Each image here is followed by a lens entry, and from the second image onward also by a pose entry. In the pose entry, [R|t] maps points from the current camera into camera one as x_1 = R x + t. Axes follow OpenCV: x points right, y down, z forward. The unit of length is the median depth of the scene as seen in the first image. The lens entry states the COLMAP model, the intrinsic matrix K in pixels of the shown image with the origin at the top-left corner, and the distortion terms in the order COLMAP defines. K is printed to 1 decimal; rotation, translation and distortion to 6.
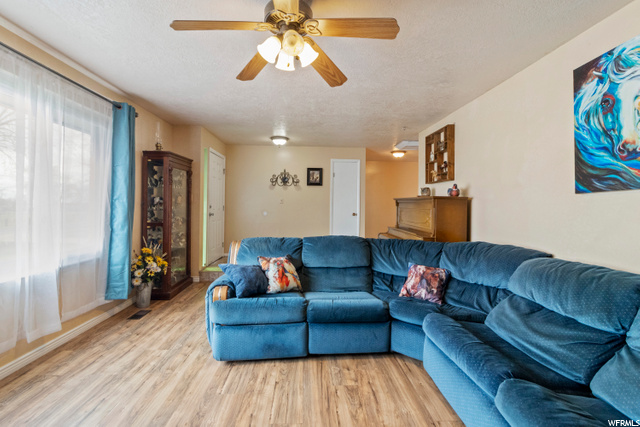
lens RADIAL K [[303.6, 0, 326.1], [0, 303.6, 203.5], [0, 0, 1]] dist [-0.002103, 0.000425]
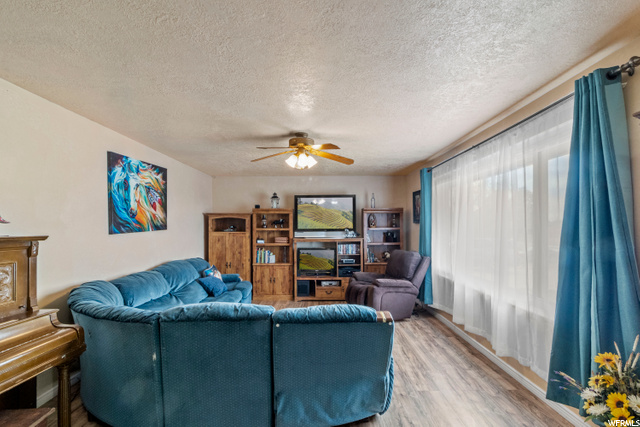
lens RADIAL K [[303.6, 0, 315.8], [0, 303.6, 227.6], [0, 0, 1]] dist [-0.002103, 0.000425]
pose [[-0.997221, -0.005252, 0.074310, -0.332936], [-0.005619, 0.999973, -0.004723, -0.069688], [-0.074283, -0.005127, -0.997224, 2.658443]]
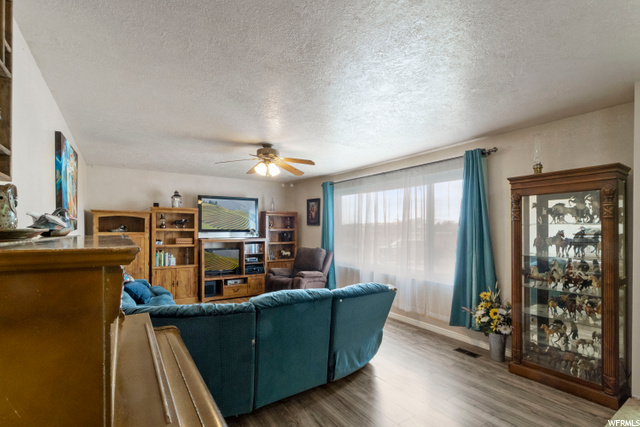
lens RADIAL K [[303.6, 0, 311.4], [0, 303.6, 234.7], [0, 0, 1]] dist [-0.002103, 0.000425]
pose [[-0.881383, -0.004505, -0.472381, 0.560166], [-0.010433, 0.999896, 0.009930, -0.059722], [0.472288, 0.013680, -0.881338, 2.791795]]
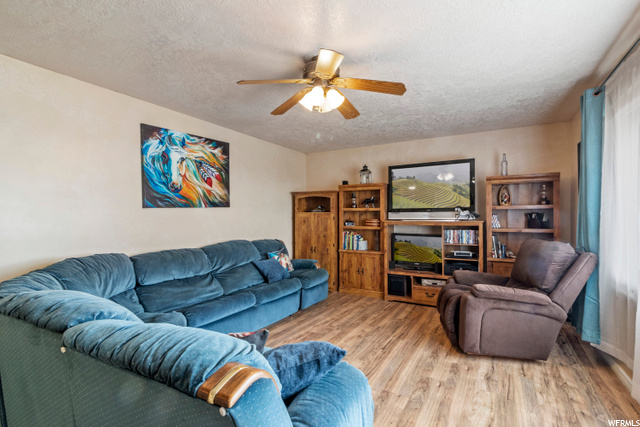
lens RADIAL K [[303.6, 0, 318.3], [0, 303.6, 216.7], [0, 0, 1]] dist [-0.002103, 0.000425]
pose [[-0.832765, -0.009841, 0.553539, -0.776109], [-0.011459, 0.999934, 0.000538, 0.000191], [-0.553508, -0.005895, -0.832823, 1.926414]]
